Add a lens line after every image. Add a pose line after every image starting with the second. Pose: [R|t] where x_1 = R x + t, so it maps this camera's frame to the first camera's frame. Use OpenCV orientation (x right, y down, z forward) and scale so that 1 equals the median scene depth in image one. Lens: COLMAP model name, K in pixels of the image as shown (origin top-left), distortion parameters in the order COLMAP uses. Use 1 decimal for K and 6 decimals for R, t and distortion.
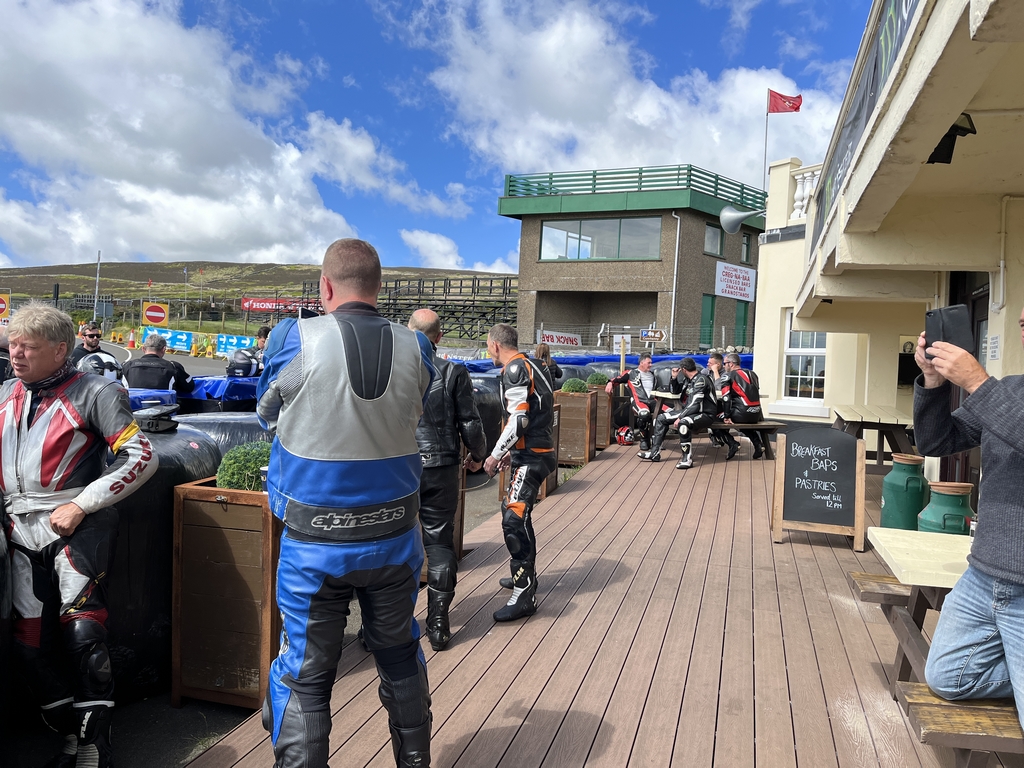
lens RADIAL K [[746.4, 0, 512.0], [0, 746.4, 384.0], [0, 0, 1]] dist [0.001086, -0.000770]
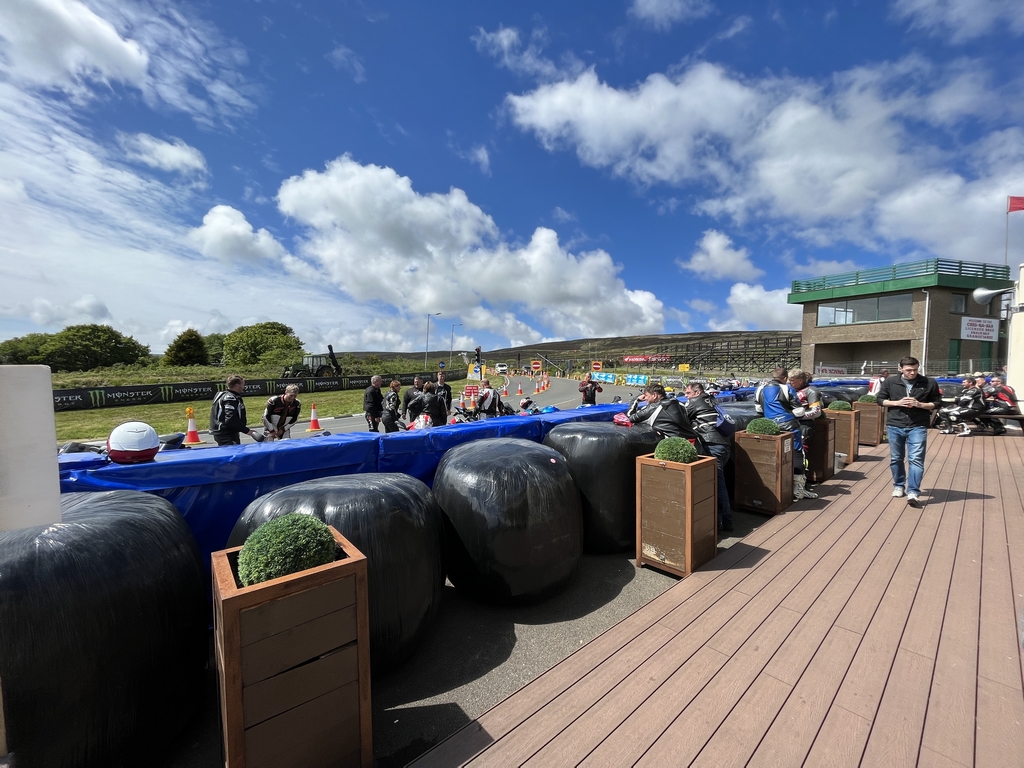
lens RADIAL K [[399.5, 0, 512.0], [0, 399.5, 384.0], [0, 0, 1]] dist [-0.002505, -0.000153]
pose [[0.847522, -0.016330, -0.530509, -0.070523], [-0.004821, 0.999249, -0.038460, 0.007858], [0.530738, 0.035153, 0.846806, -0.160475]]
